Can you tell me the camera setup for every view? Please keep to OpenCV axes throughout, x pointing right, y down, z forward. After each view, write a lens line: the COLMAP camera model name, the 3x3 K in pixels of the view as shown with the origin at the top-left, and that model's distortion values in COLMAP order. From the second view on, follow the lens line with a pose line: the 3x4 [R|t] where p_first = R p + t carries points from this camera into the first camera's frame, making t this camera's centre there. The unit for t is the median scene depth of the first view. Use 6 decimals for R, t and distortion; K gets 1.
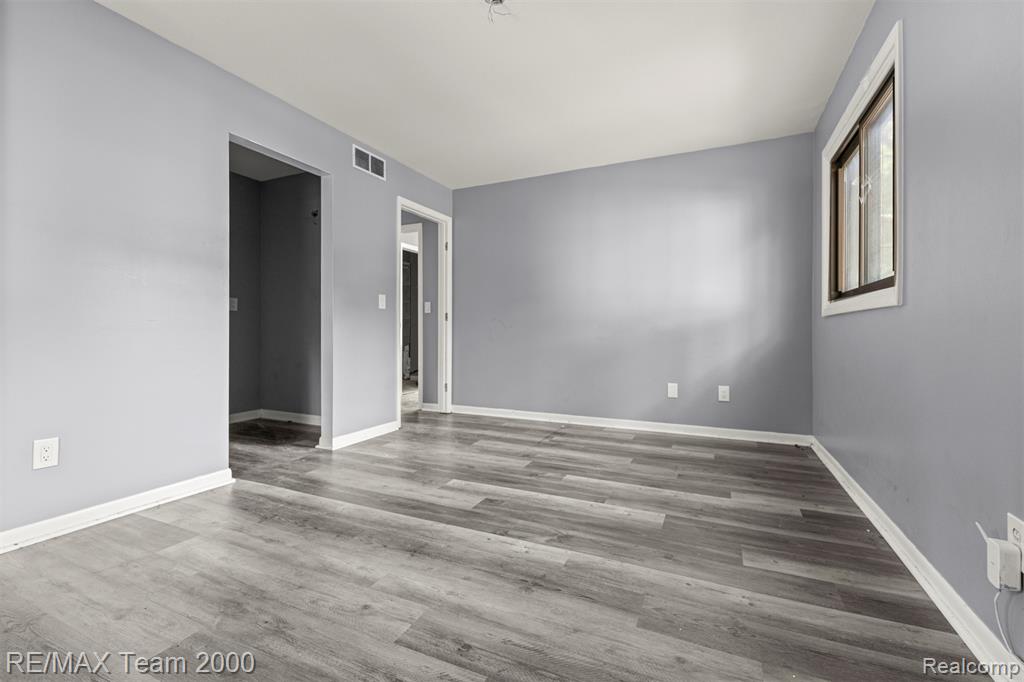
lens RADIAL K [[447.3, 0, 511.0], [0, 447.3, 335.7], [0, 0, 1]] dist [0.010895, -0.002353]
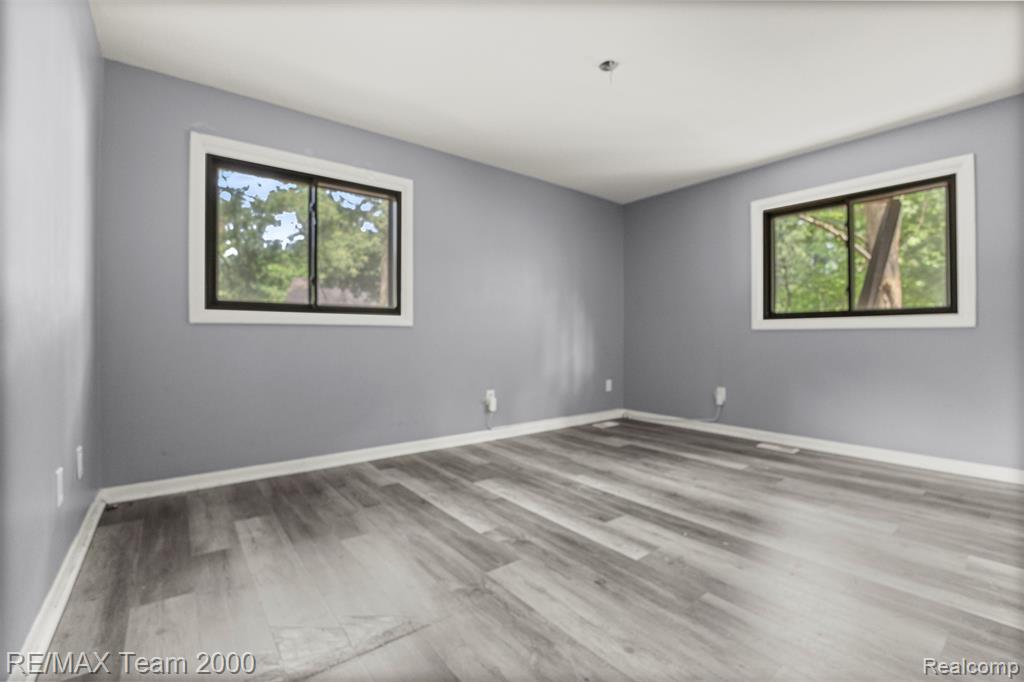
lens RADIAL K [[447.3, 0, 503.4], [0, 447.3, 336.3], [0, 0, 1]] dist [0.010895, -0.002353]
pose [[-0.886311, -0.002871, 0.463082, -0.289879], [-0.000552, 0.999987, 0.005143, -0.025750], [-0.463091, 0.004303, -0.886300, 1.864305]]
